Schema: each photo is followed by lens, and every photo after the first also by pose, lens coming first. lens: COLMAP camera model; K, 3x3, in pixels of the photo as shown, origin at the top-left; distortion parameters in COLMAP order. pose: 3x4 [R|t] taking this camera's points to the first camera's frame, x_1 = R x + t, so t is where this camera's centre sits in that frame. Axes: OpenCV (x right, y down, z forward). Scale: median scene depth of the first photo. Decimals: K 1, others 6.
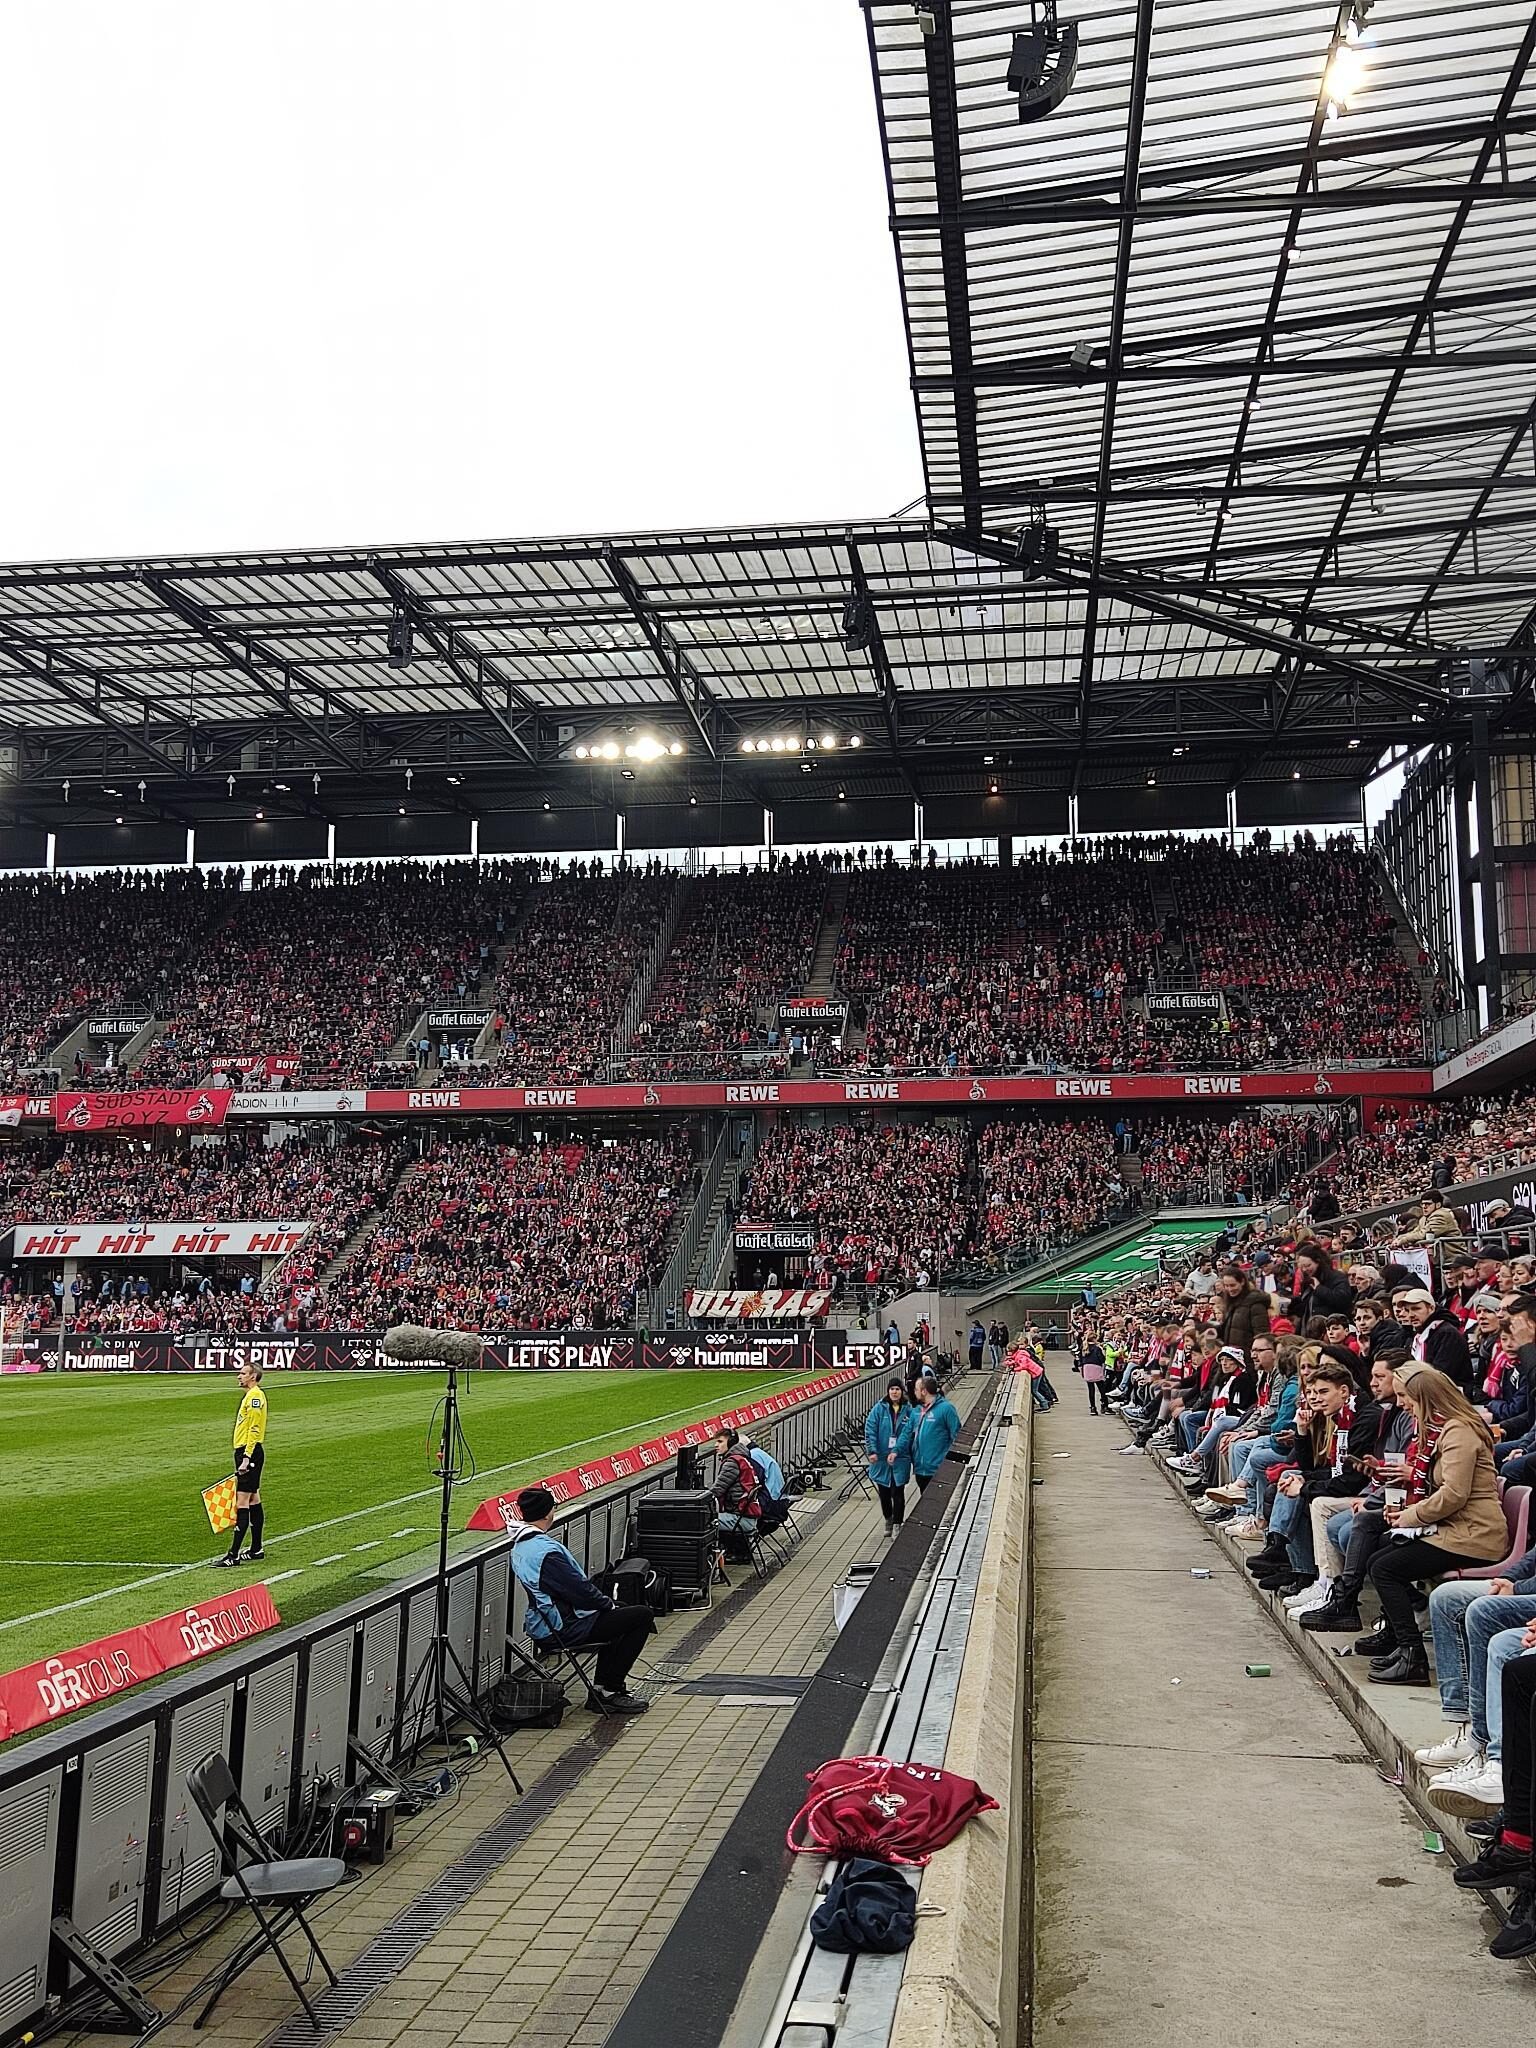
lens RADIAL K [[1720.6, 0, 762.9], [0, 1720.6, 1057.9], [0, 0, 1]] dist [0.007404, -0.000213]
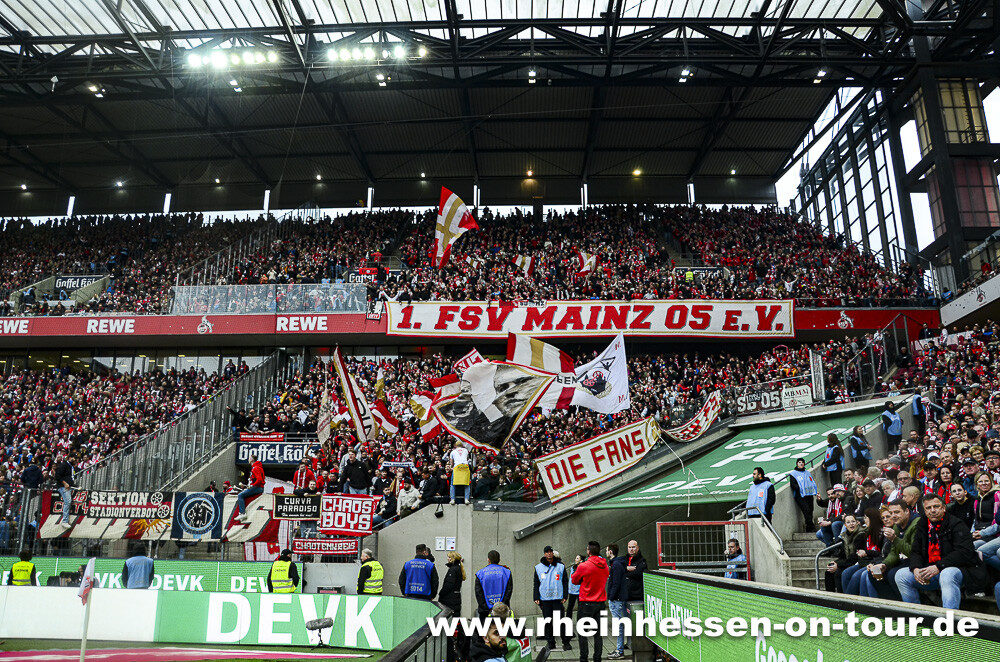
lens RADIAL K [[766.4, 0, 503.0], [0, 766.4, 341.8], [0, 0, 1]] dist [-0.169317, 0.131889]
pose [[0.992714, 0.033235, 0.115819, 0.055165], [-0.018779, 0.992137, -0.123737, 0.076877], [-0.119021, 0.120660, 0.985533, 0.498401]]
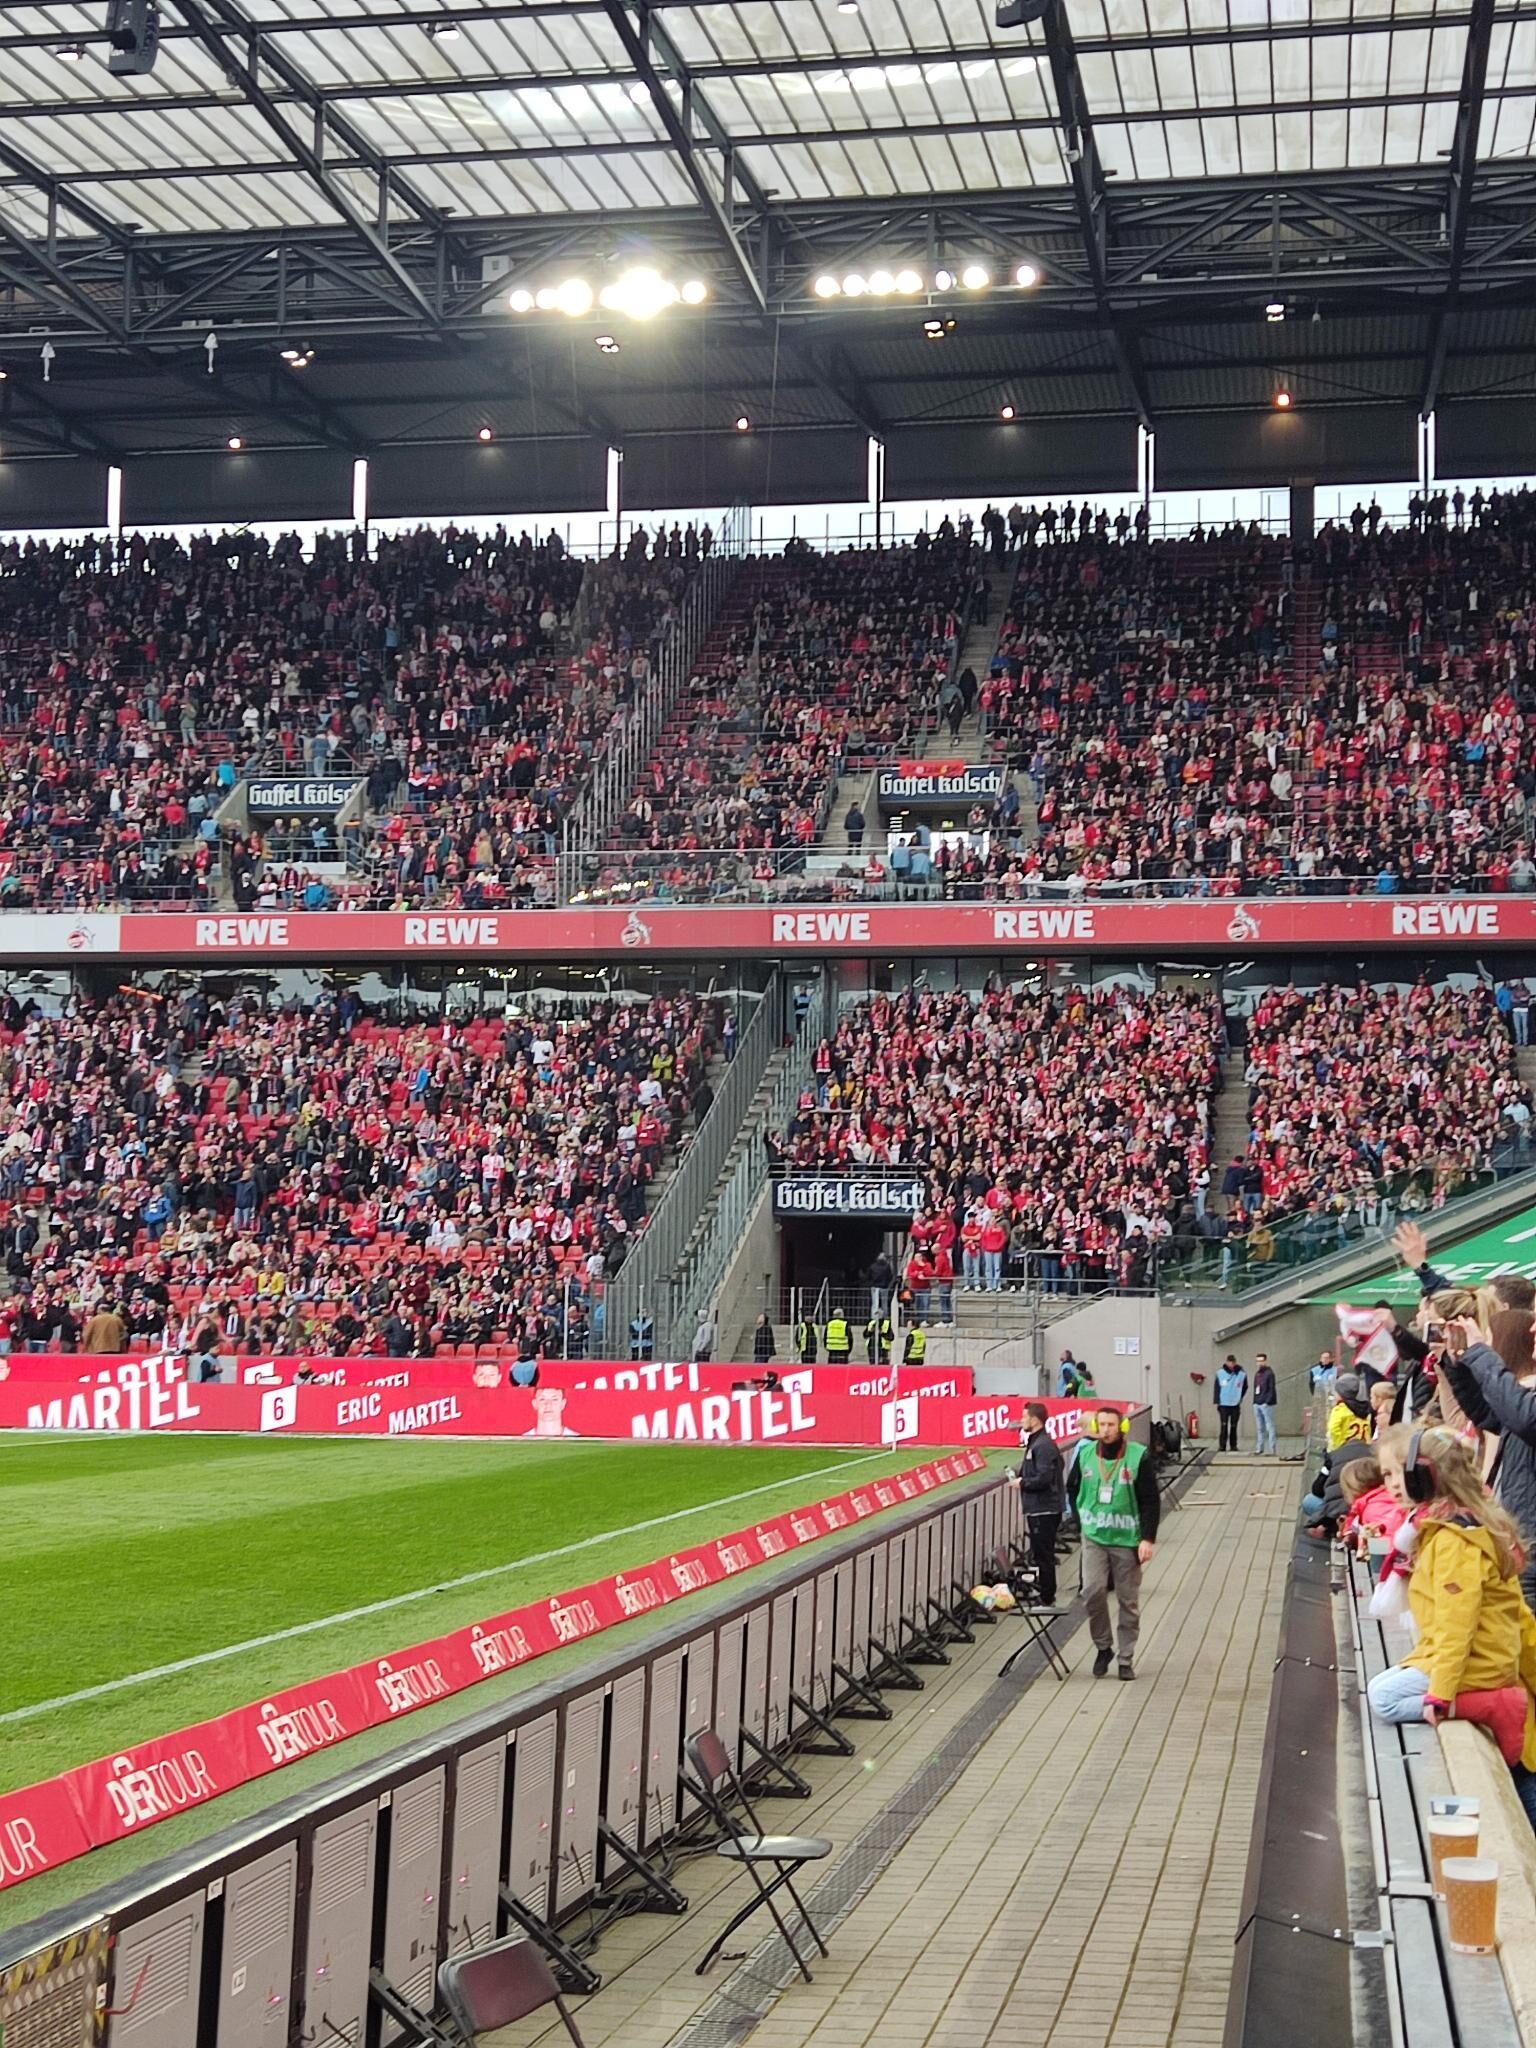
lens RADIAL K [[2701.6, 0, 769.6], [0, 2701.6, 1026.6], [0, 0, 1]] dist [0.000112, -0.048932]
pose [[0.998703, 0.015730, -0.048417, 0.018192], [-0.014041, 0.999288, 0.035014, 0.021117], [0.048933, -0.034289, 0.998213, 0.145769]]
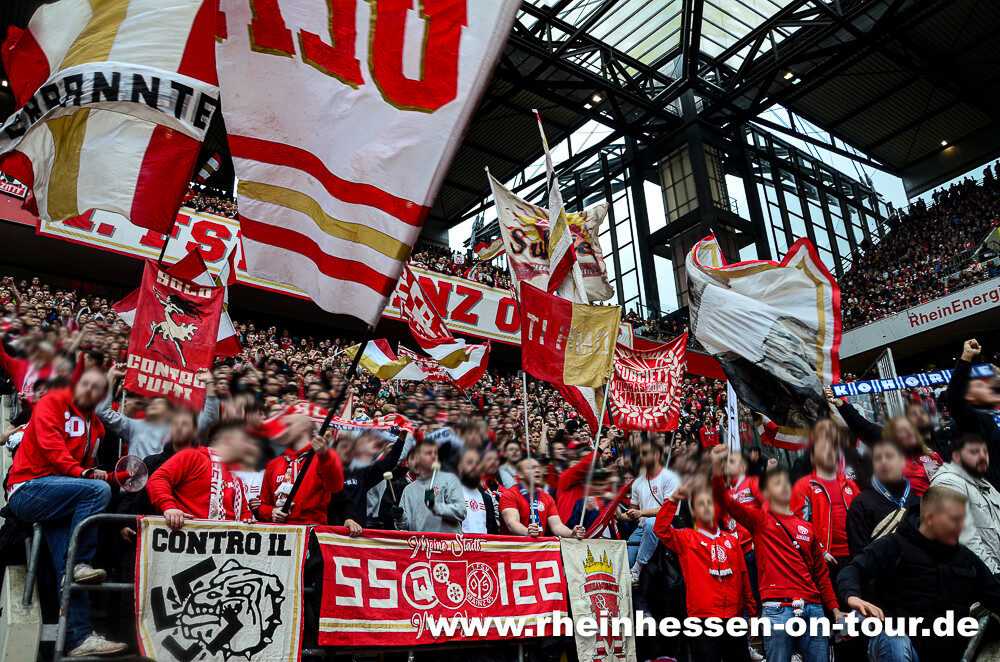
lens RADIAL K [[770.3, 0, 500.8], [0, 770.3, 339.0], [0, 0, 1]] dist [-0.188134, 0.151438]
pose [[0.719479, 0.219125, 0.659041, 0.008758], [-0.052232, 0.963308, -0.263269, 0.094084], [-0.692548, 0.154993, 0.704525, 0.695036]]
